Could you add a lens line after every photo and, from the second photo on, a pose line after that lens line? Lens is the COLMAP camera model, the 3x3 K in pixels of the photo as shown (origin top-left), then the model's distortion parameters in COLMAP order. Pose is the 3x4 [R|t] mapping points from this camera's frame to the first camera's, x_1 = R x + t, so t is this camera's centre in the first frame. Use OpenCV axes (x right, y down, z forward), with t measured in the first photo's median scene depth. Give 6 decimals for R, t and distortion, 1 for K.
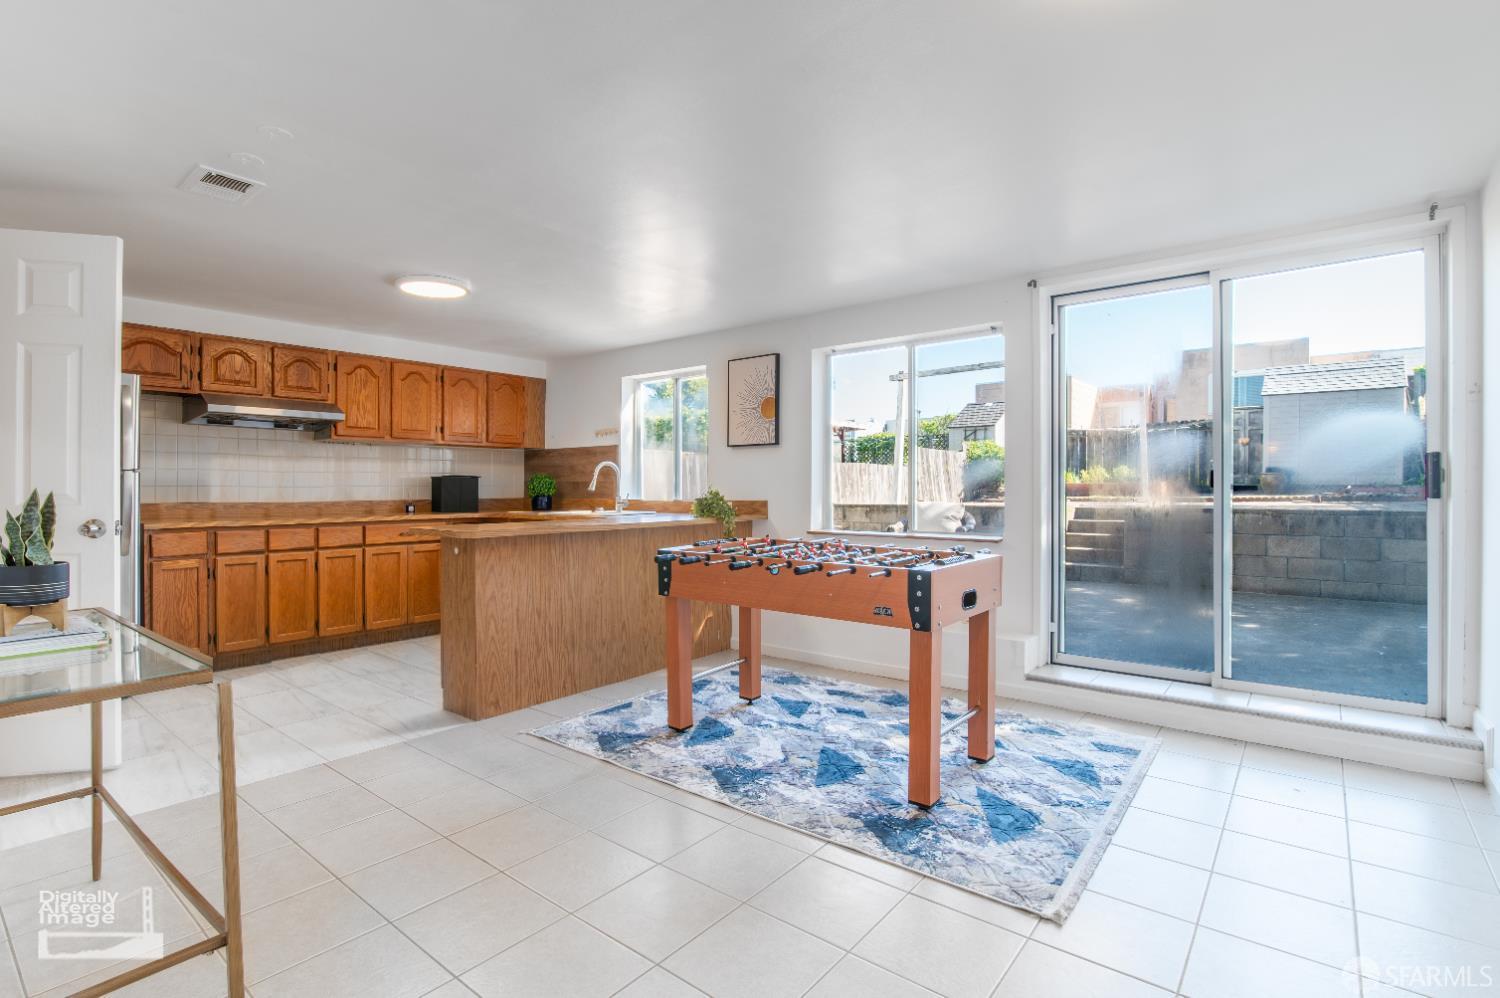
lens RADIAL K [[679.4, 0, 668.1], [0, 679.4, 499.2], [0, 0, 1]] dist [-0.014801, 0.000024]
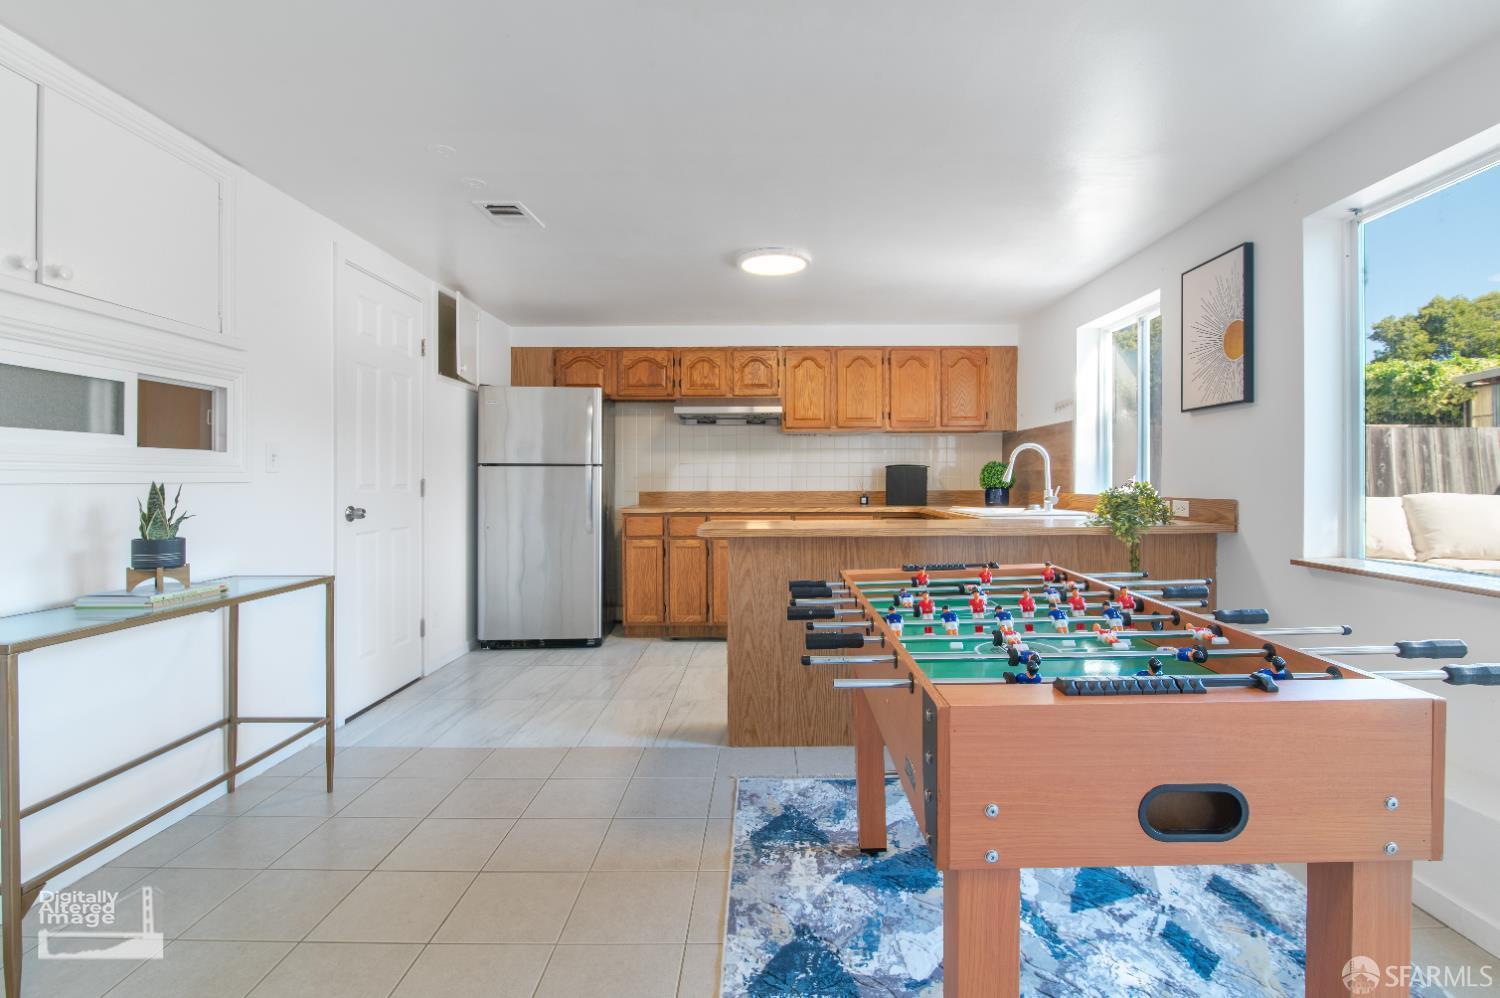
lens RADIAL K [[668.2, 0, 851.5], [0, 668.2, 484.5], [0, 0, 1]] dist [-0.015791, 0.000329]
pose [[0.703622, 0.005503, -0.710553, 0.320149], [-0.010215, 0.999945, -0.002370, -0.006848], [0.710501, 0.008926, 0.703640, 0.371111]]
